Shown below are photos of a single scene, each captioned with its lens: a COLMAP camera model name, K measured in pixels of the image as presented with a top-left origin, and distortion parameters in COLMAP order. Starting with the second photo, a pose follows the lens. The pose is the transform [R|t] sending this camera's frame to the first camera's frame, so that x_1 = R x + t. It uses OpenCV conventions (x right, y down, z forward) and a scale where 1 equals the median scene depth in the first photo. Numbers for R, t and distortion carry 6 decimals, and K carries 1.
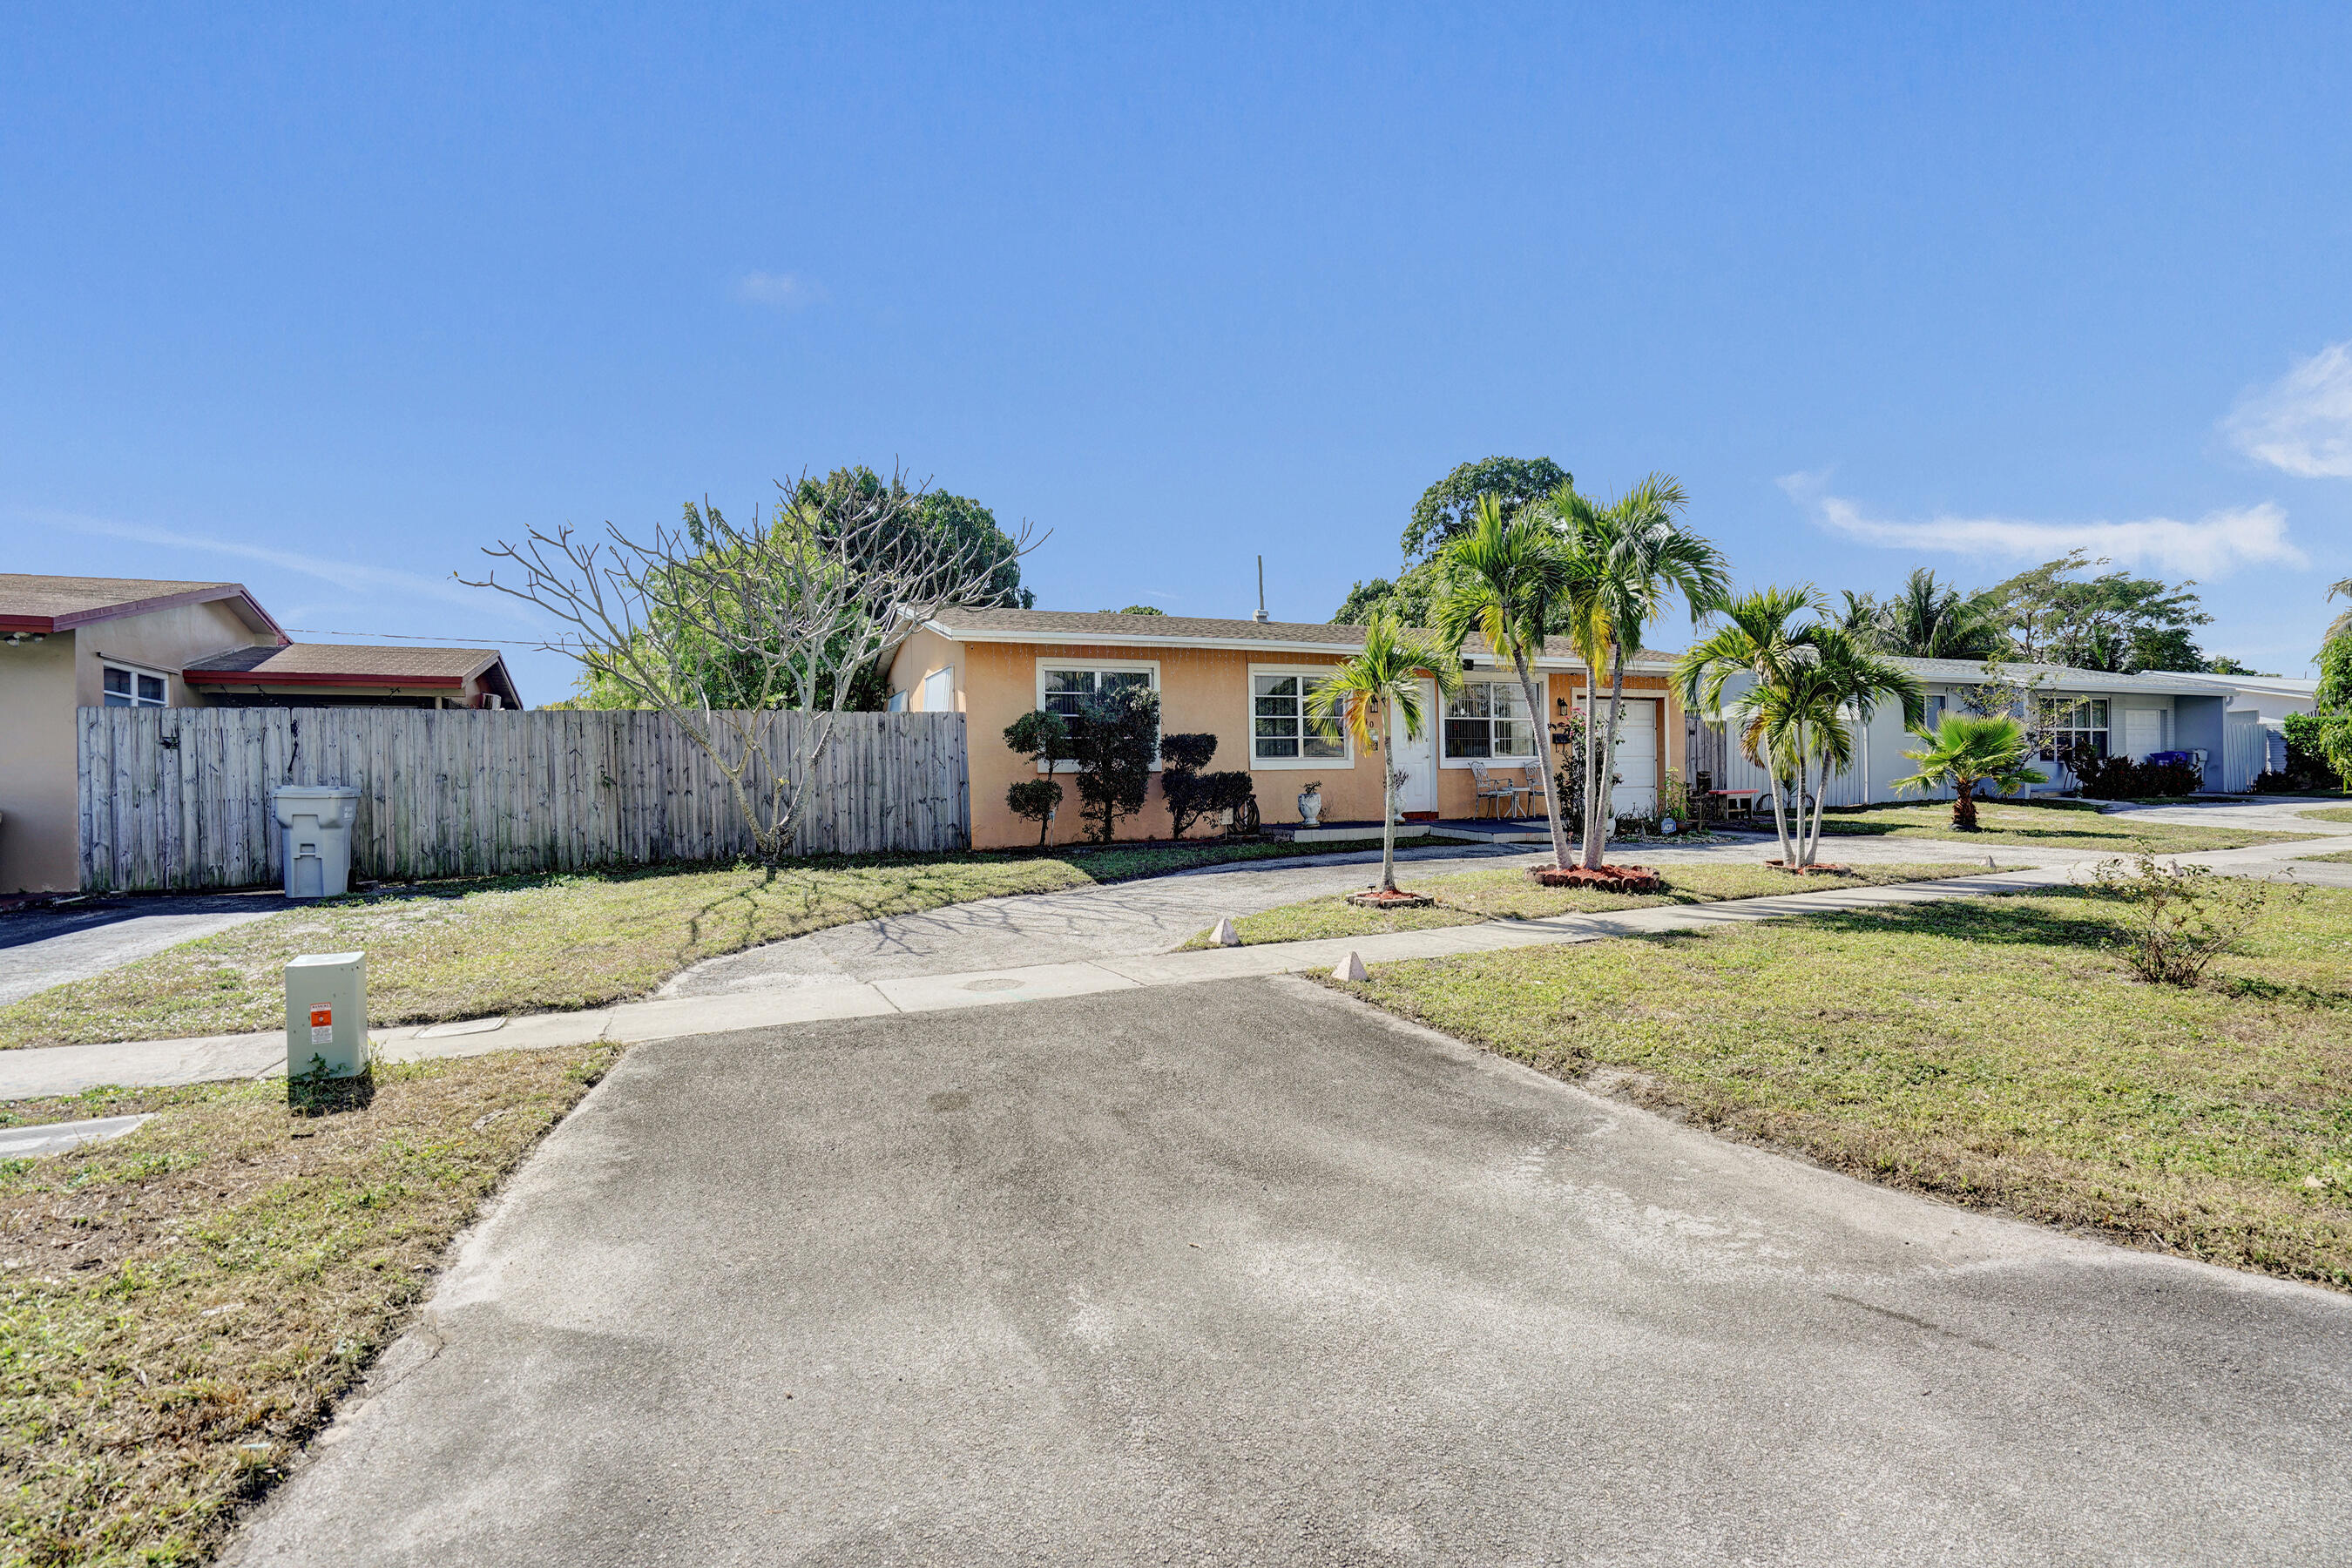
lens RADIAL K [[1069.2, 0, 1175.5], [0, 1069.2, 786.4], [0, 0, 1]] dist [-0.045638, 0.011031]
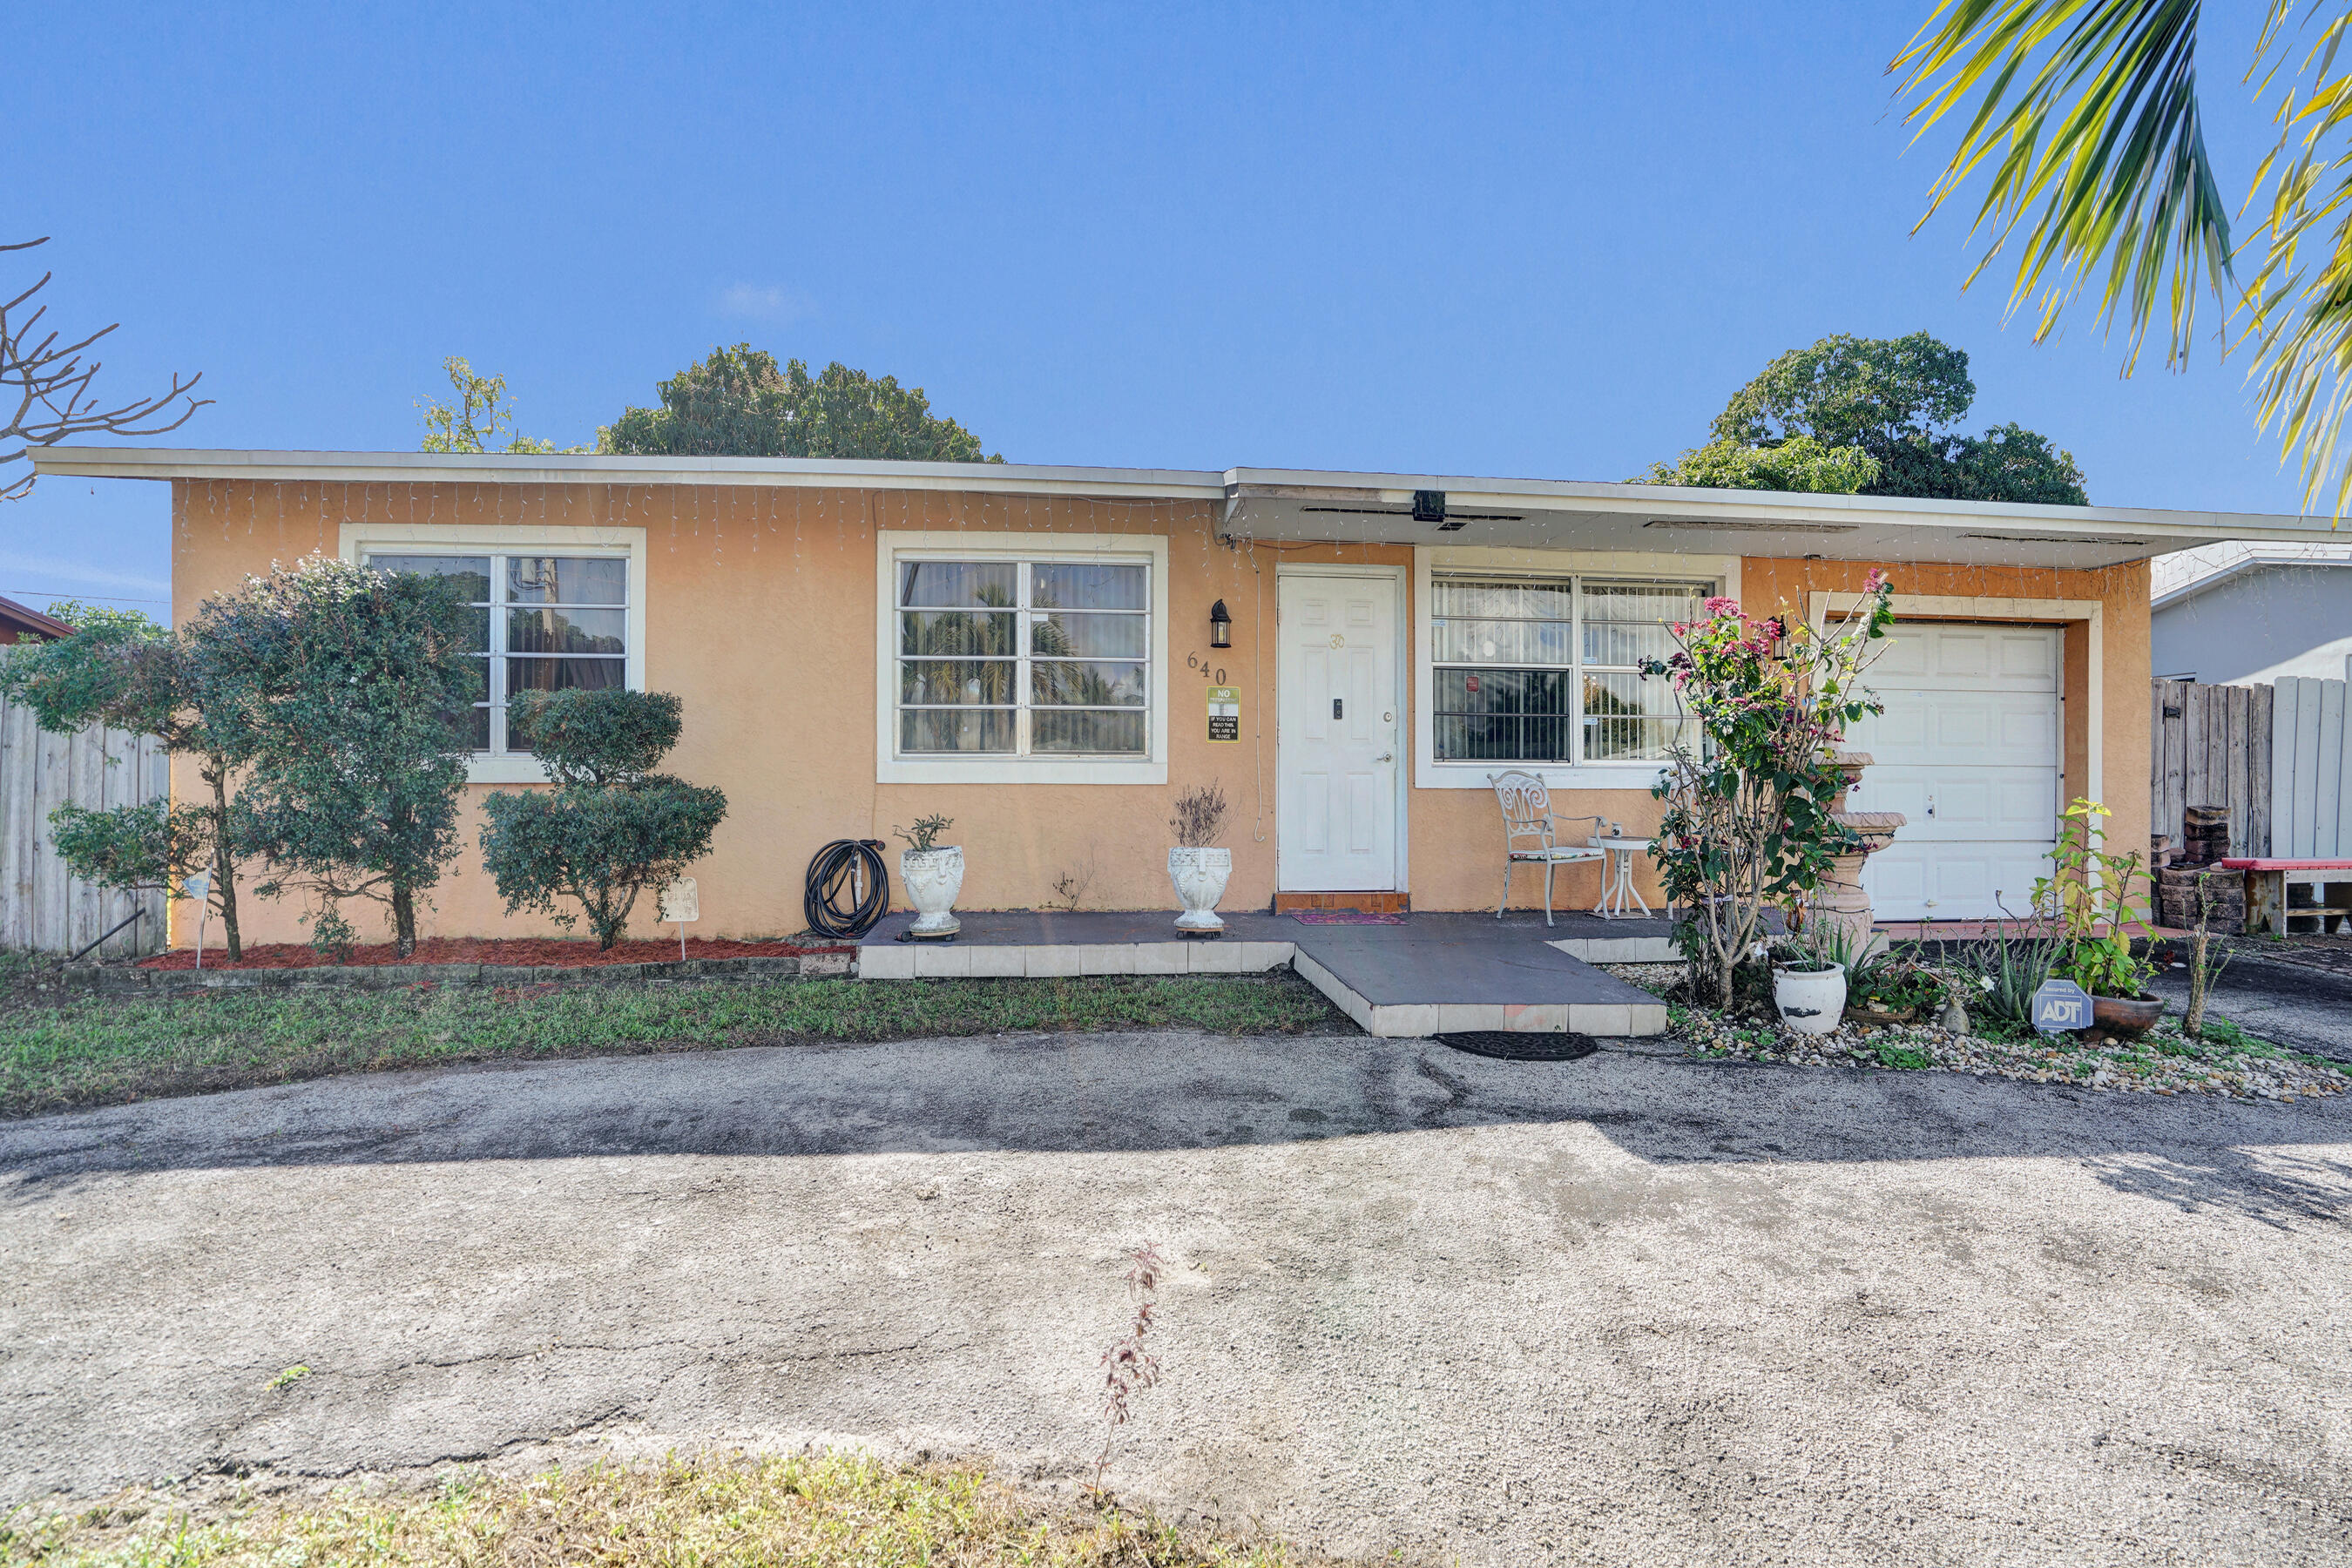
lens RADIAL K [[1069.2, 0, 1176.4], [0, 1069.2, 791.1], [0, 0, 1]] dist [-0.045638, 0.011031]
pose [[0.951621, 0.021287, -0.306537, 0.334852], [-0.021143, 0.999769, 0.003788, -0.017444], [0.306547, 0.002876, 0.951851, 0.684863]]
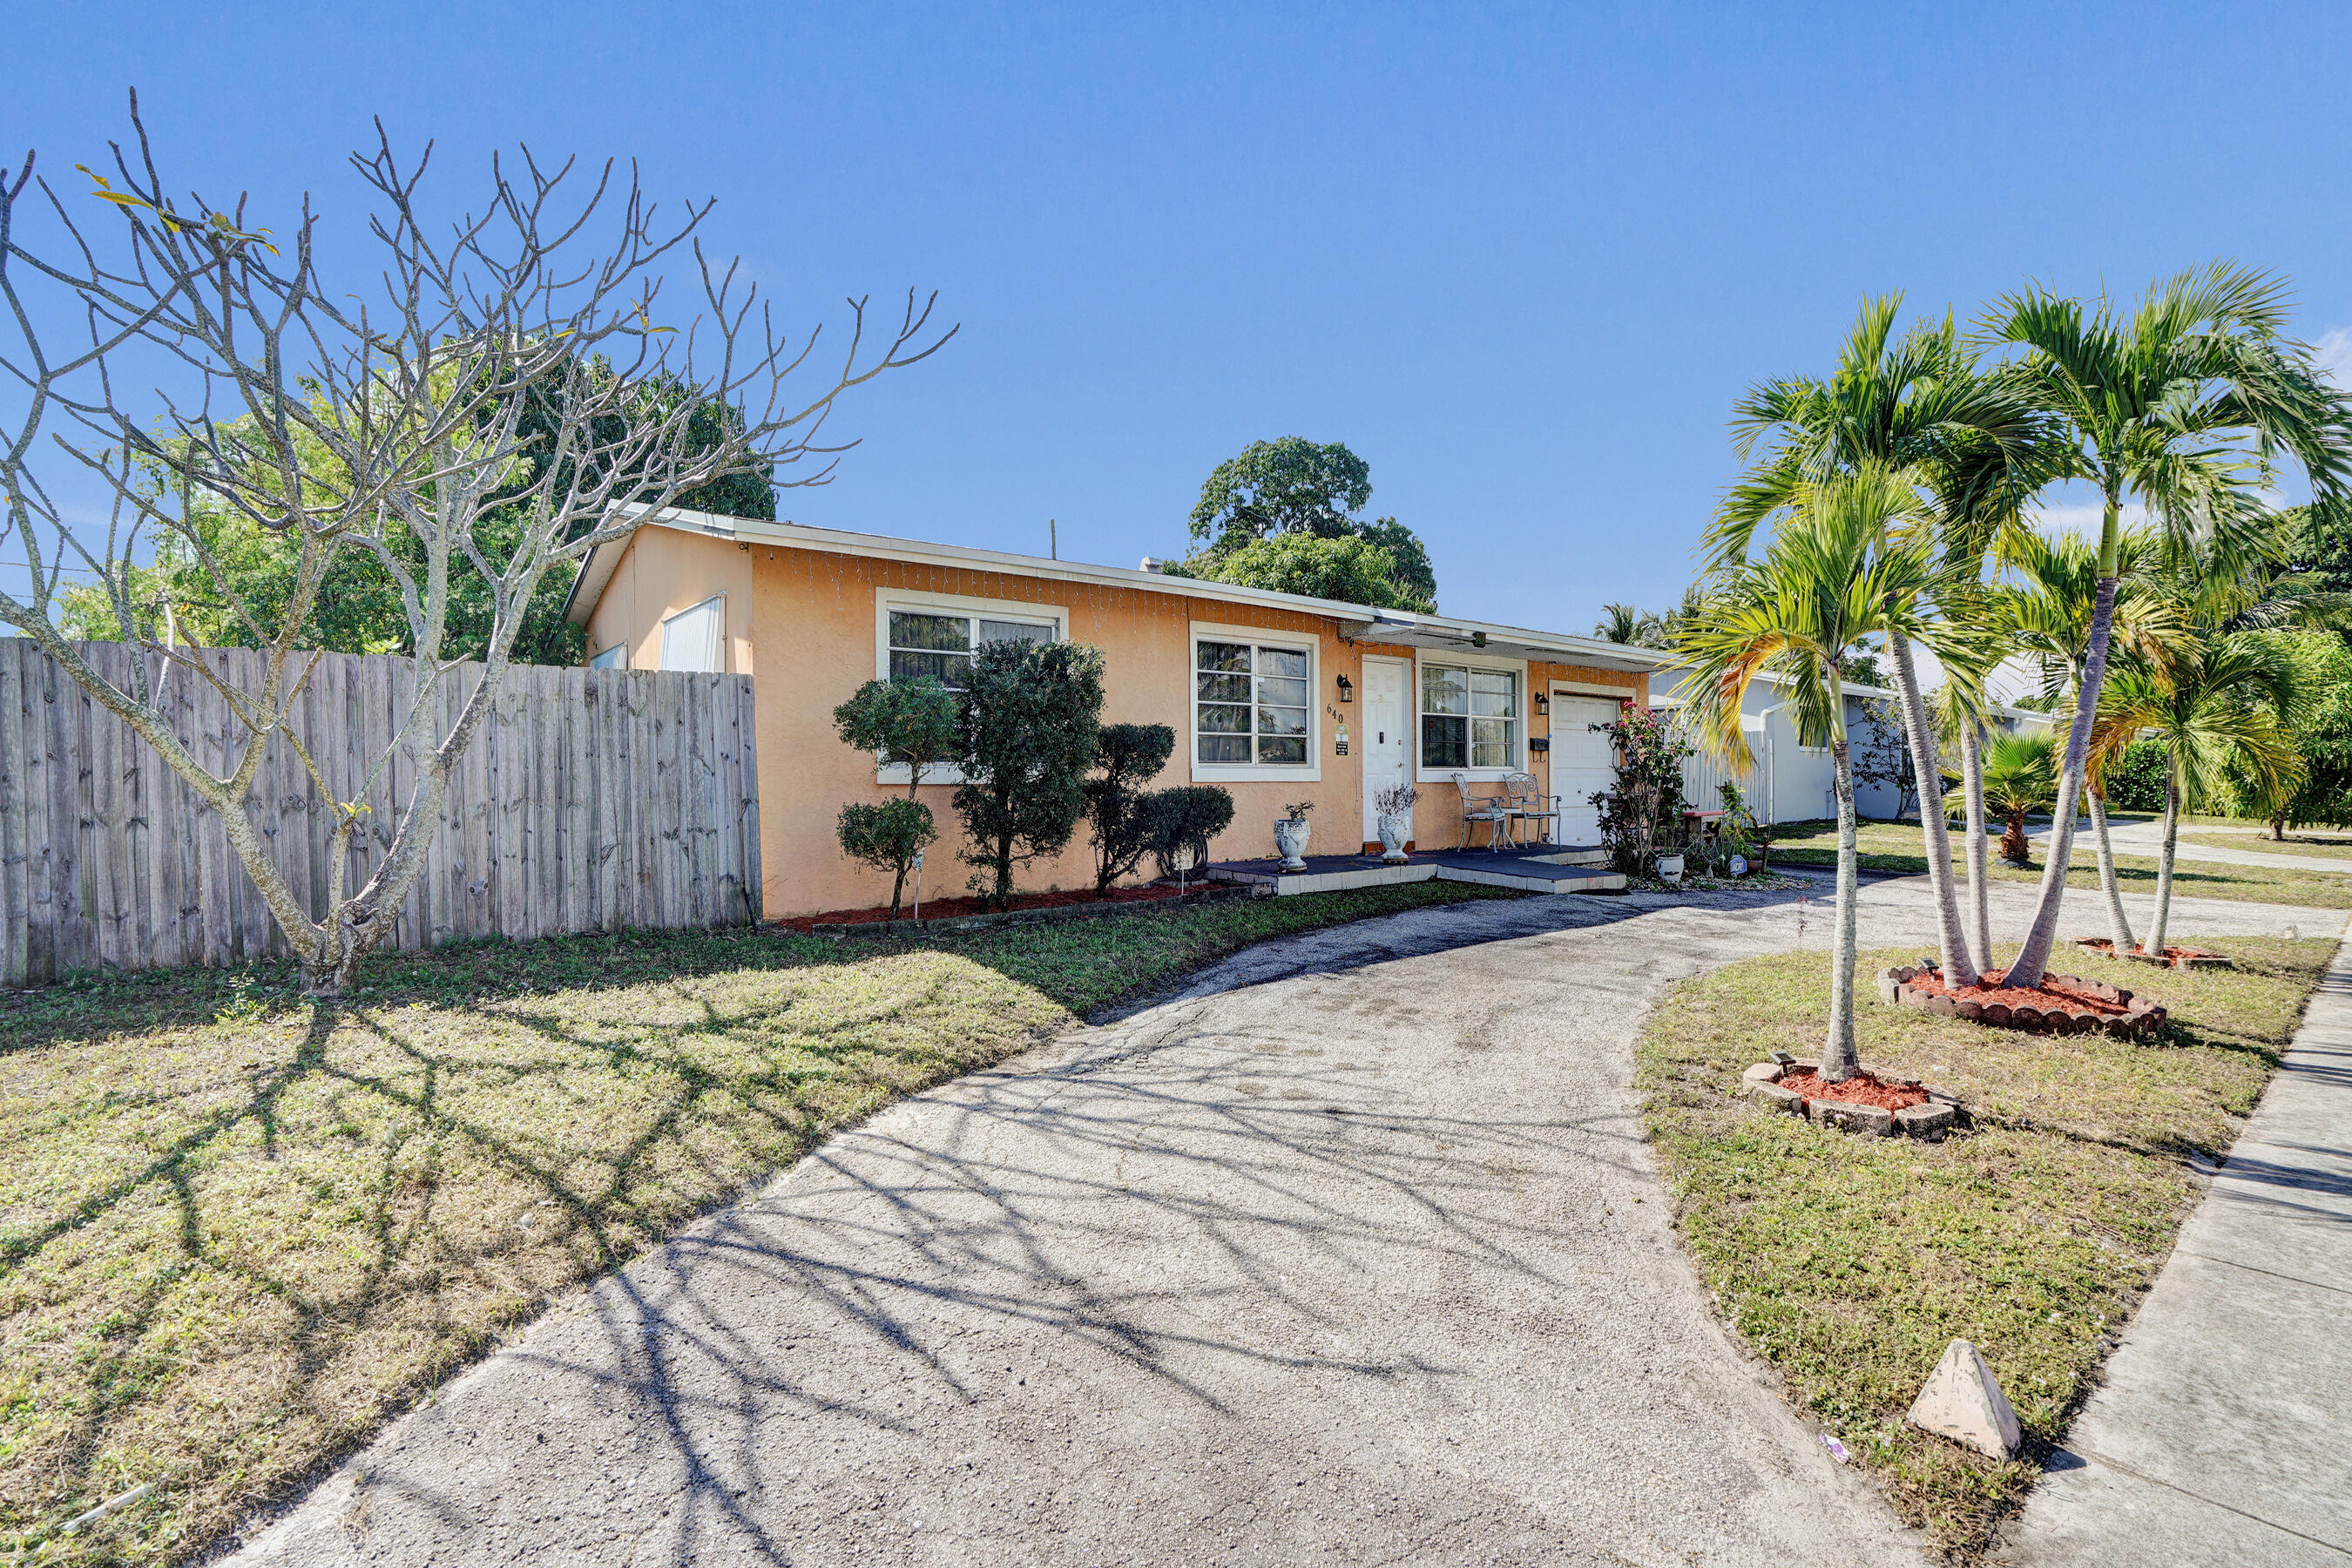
lens RADIAL K [[1069.2, 0, 1163.7], [0, 1069.2, 790.9], [0, 0, 1]] dist [-0.045638, 0.011031]
pose [[0.968146, 0.013015, 0.250048, -0.121763], [-0.015130, 0.999864, 0.006539, -0.014936], [-0.249929, -0.010114, 0.968211, 0.390150]]
